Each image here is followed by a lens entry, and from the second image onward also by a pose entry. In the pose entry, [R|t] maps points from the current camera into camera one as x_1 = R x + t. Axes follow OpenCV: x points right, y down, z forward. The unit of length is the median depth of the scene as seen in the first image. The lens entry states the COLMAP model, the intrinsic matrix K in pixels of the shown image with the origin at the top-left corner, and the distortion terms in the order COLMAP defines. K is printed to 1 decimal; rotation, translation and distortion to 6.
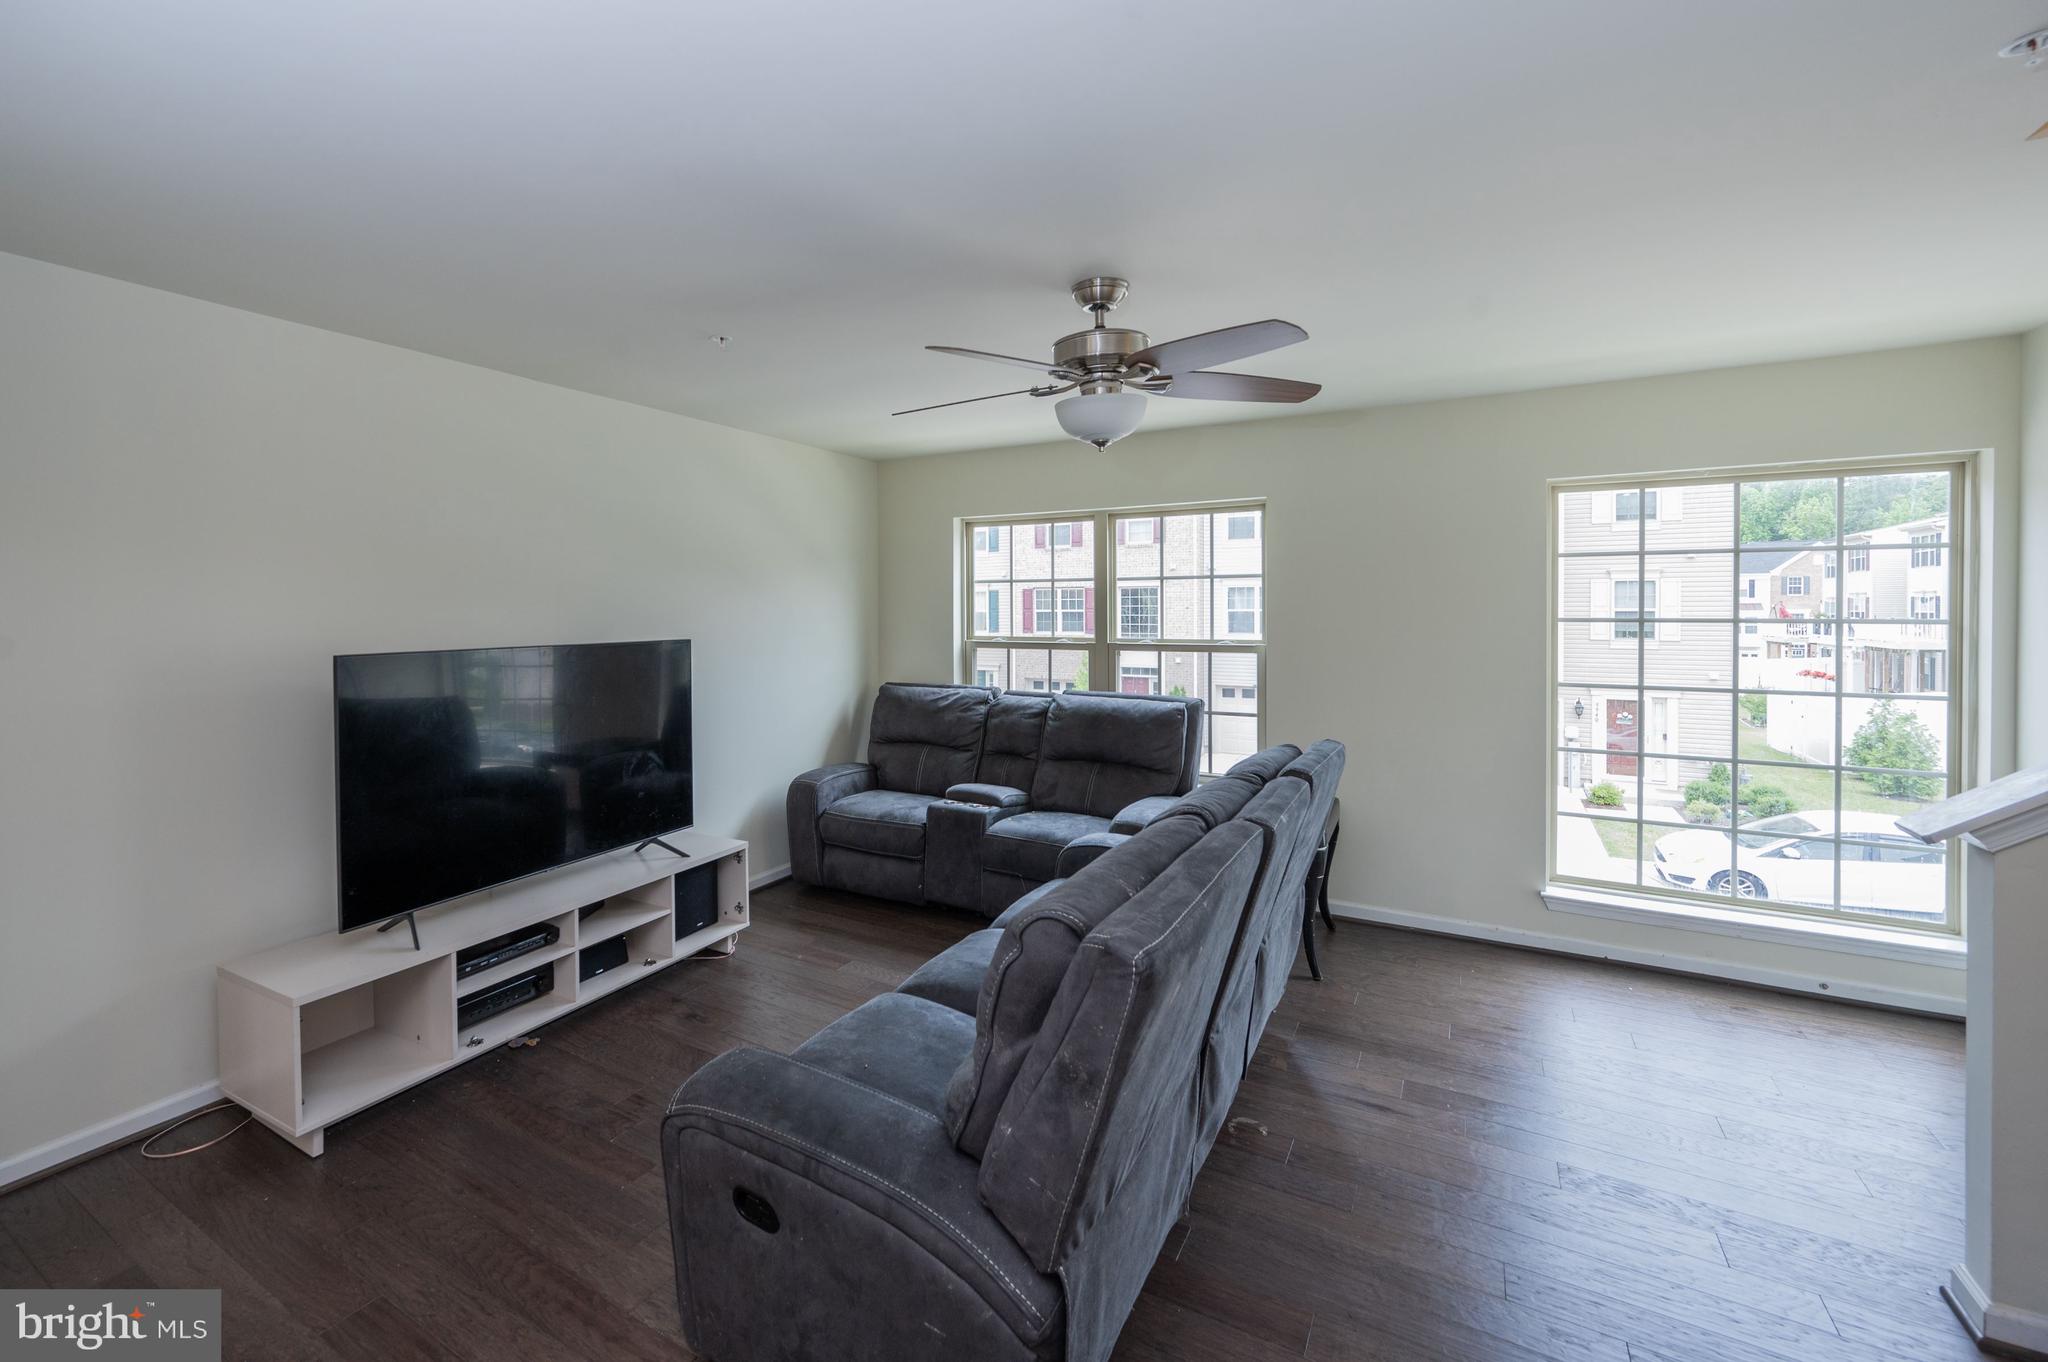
lens RADIAL K [[866.2, 0, 921.4], [0, 866.2, 617.2], [0, 0, 1]] dist [-0.004245, -0.001679]
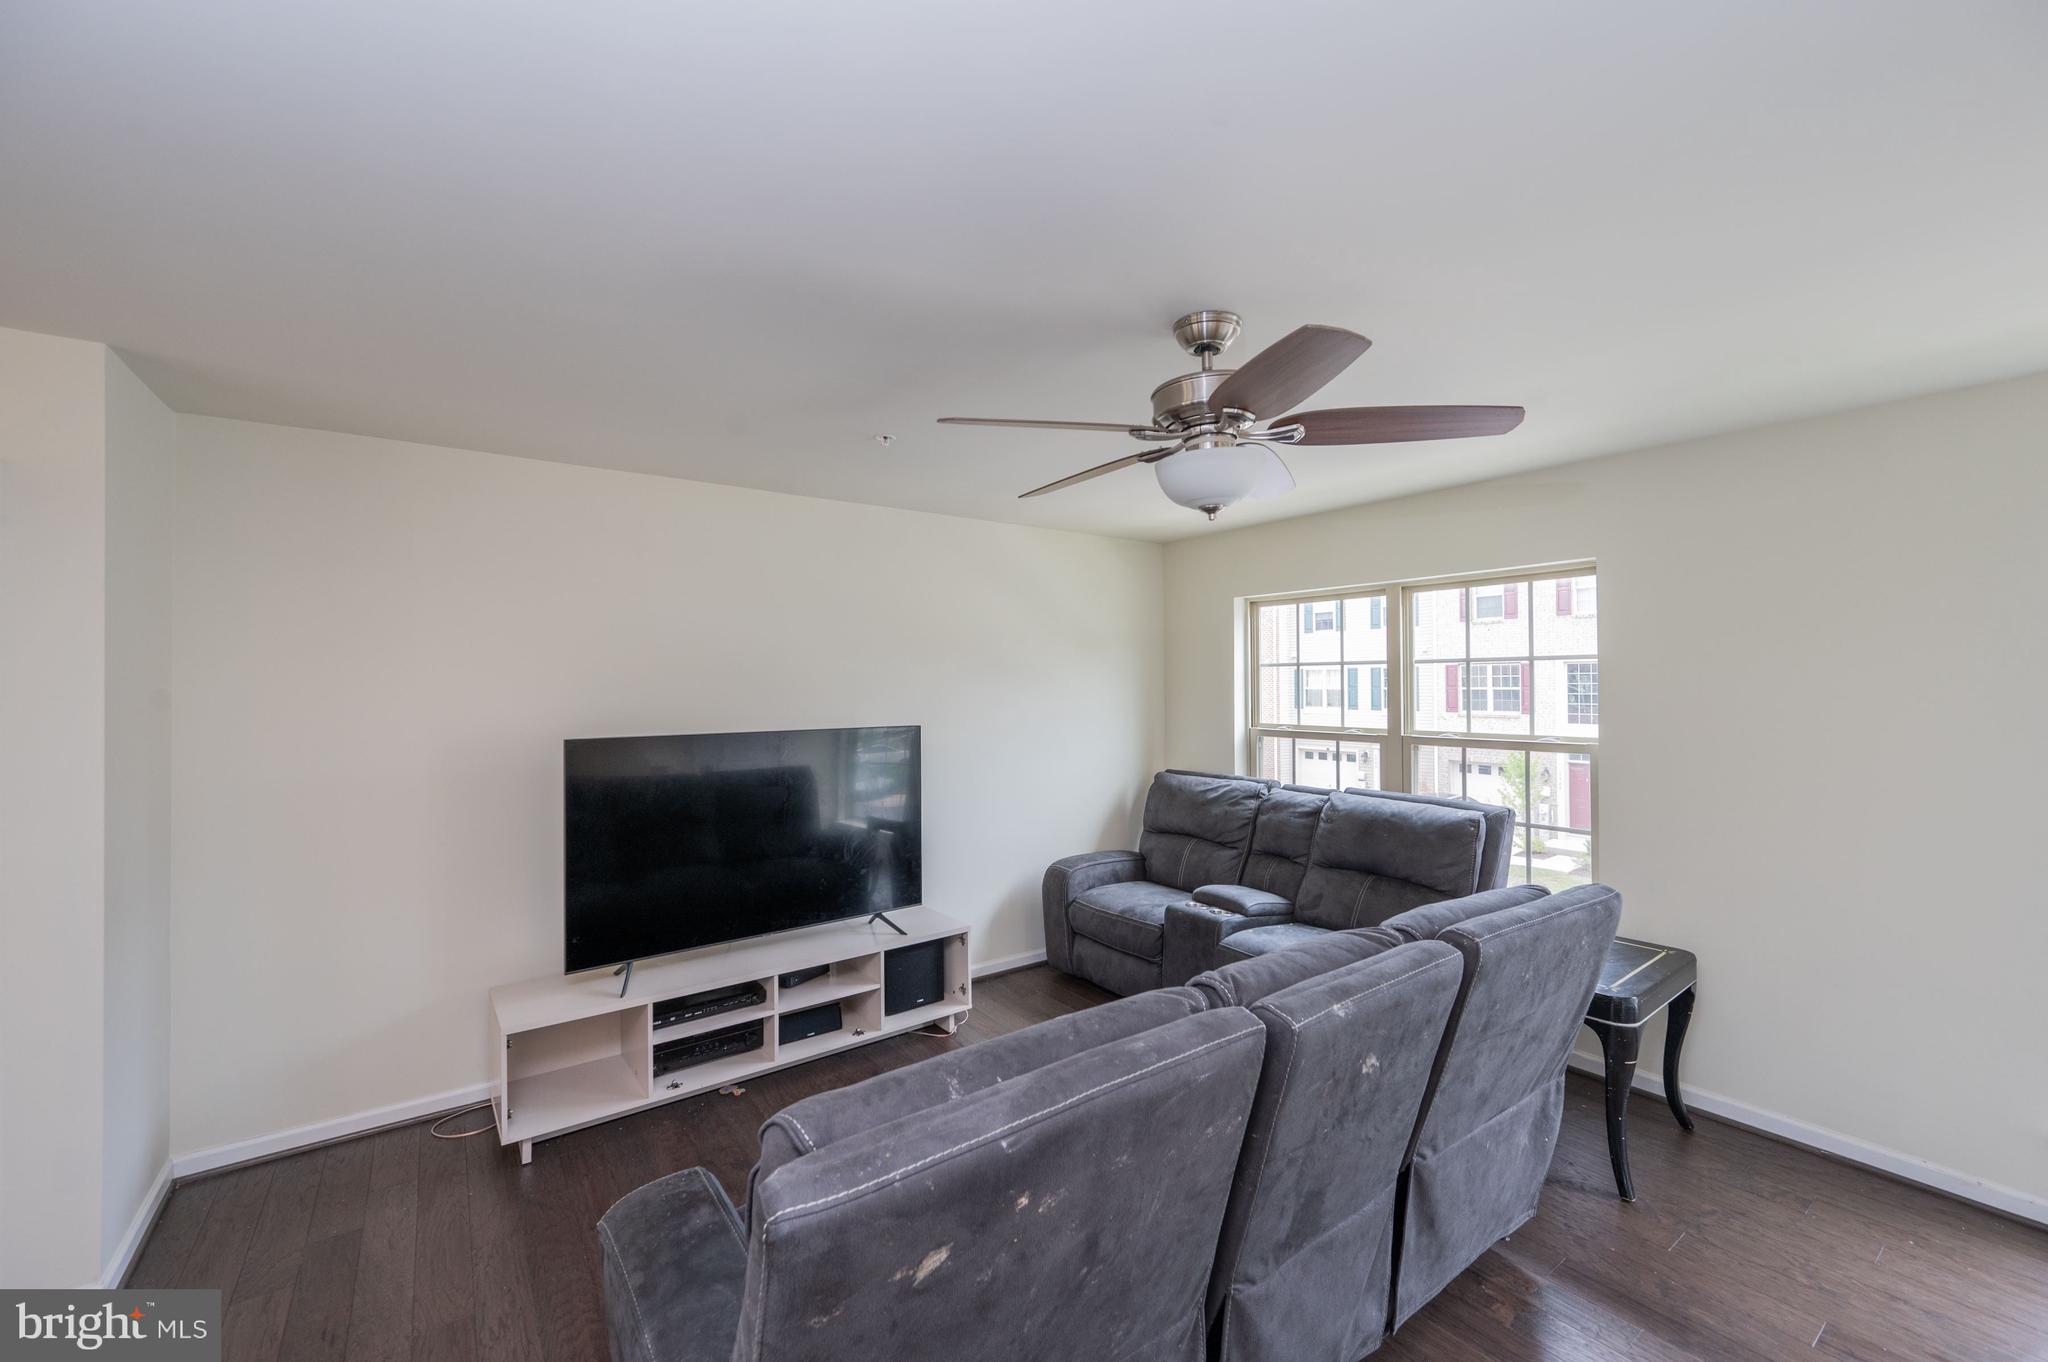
lens RADIAL K [[806.9, 0, 1023.1], [0, 806.9, 682.3], [0, 0, 1]] dist [-0.000543, 0.000028]
pose [[0.925832, -0.001719, -0.377932, 0.193557], [-0.003331, 0.999914, -0.012709, -0.013705], [0.377921, 0.013026, 0.925746, 0.123561]]
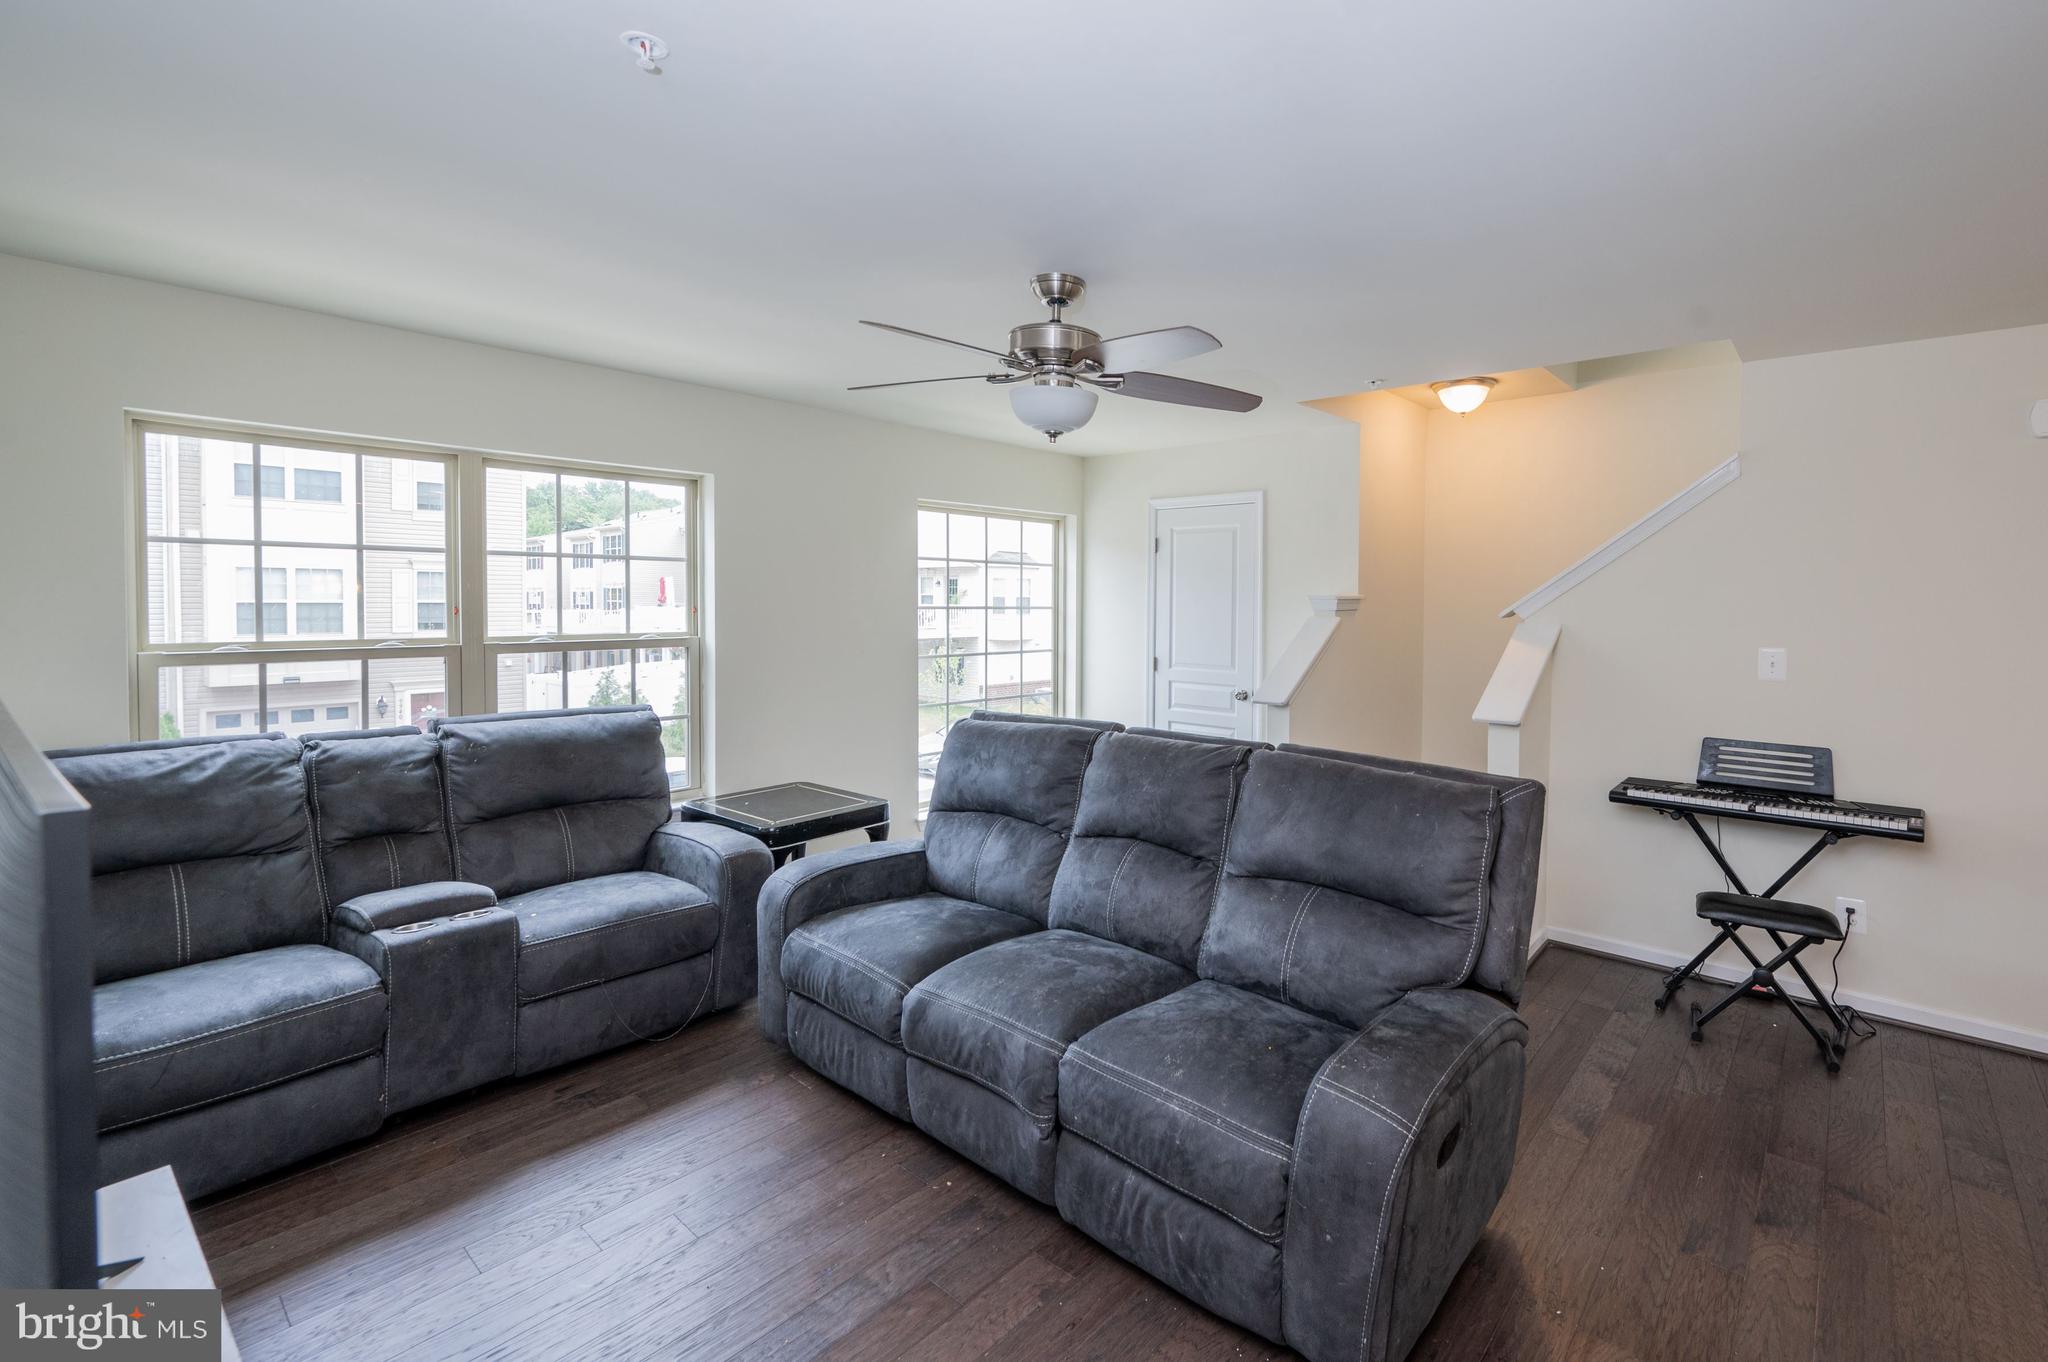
lens RADIAL K [[902.8, 0, 1110.3], [0, 902.8, 617.6], [0, 0, 1]] dist [0.002720, 0.000282]
pose [[0.124319, -0.012907, 0.992158, -0.504243], [0.004662, 0.999912, 0.012424, 0.002128], [-0.992231, 0.003081, 0.124368, 0.466708]]
